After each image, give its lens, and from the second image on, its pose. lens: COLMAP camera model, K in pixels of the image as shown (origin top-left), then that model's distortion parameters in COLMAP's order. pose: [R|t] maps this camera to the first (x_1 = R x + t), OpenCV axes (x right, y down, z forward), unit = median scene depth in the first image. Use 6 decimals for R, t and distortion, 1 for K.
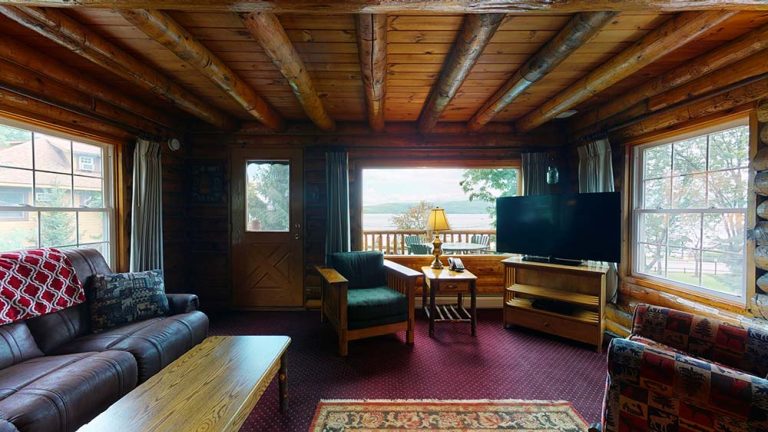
lens RADIAL K [[280.9, 0, 384.1], [0, 280.9, 216.7], [0, 0, 1]] dist [-0.002627, -0.000365]
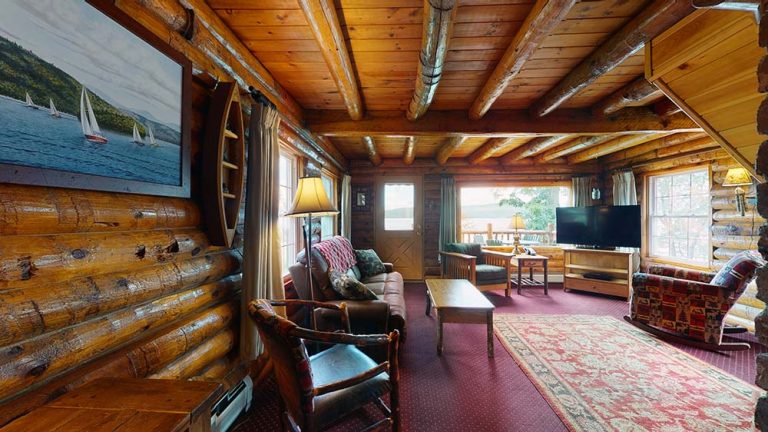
lens RADIAL K [[280.9, 0, 384.8], [0, 280.9, 216.5], [0, 0, 1]] dist [-0.002627, -0.000365]
pose [[0.998225, -0.000555, -0.059560, -0.552034], [-0.000449, 0.999858, -0.016837, 0.007977], [0.059560, 0.016834, 0.998083, -0.722618]]
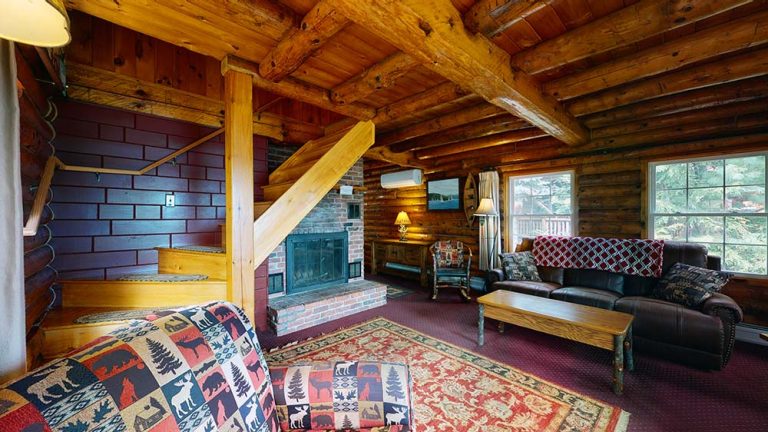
lens RADIAL K [[280.9, 0, 381.8], [0, 280.9, 216.5], [0, 0, 1]] dist [-0.002627, -0.000365]
pose [[-0.740148, 0.000356, -0.672444, 0.749216], [-0.009727, 0.999890, 0.011235, -0.015091], [0.672374, 0.014856, -0.740062, 0.813552]]
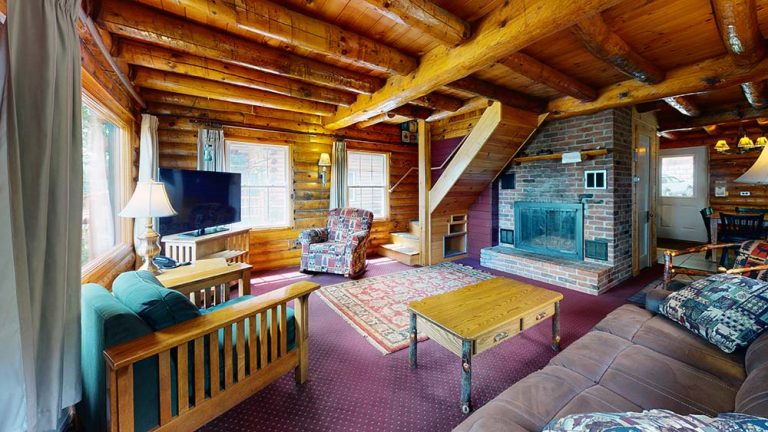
lens RADIAL K [[279.0, 0, 376.9], [0, 279.0, 218.7], [0, 0, 1]] dist [-0.002794, -0.000025]
pose [[-0.513456, -0.092332, 0.853134, -0.857880], [0.016692, 0.992932, 0.117508, -0.014059], [-0.857953, 0.074576, -0.508286, 1.106835]]
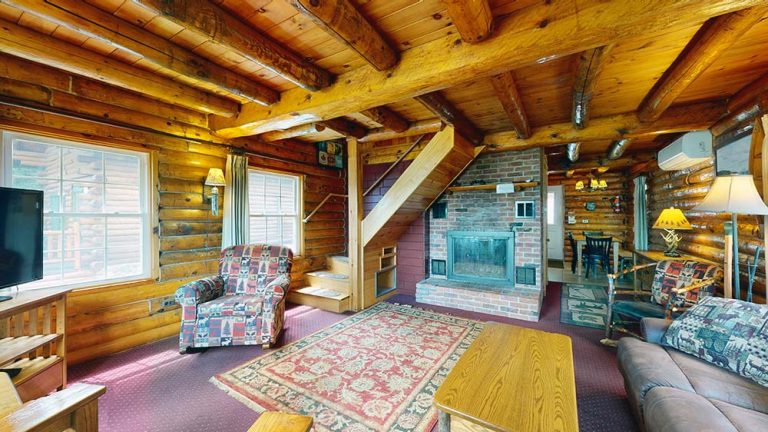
lens RADIAL K [[280.9, 0, 385.0], [0, 280.9, 218.4], [0, 0, 1]] dist [-0.002627, -0.000365]
pose [[-0.845276, -0.003284, 0.534320, -0.414992], [0.009005, 0.999752, 0.020390, -0.017878], [-0.534254, 0.022047, -0.845036, 1.128778]]
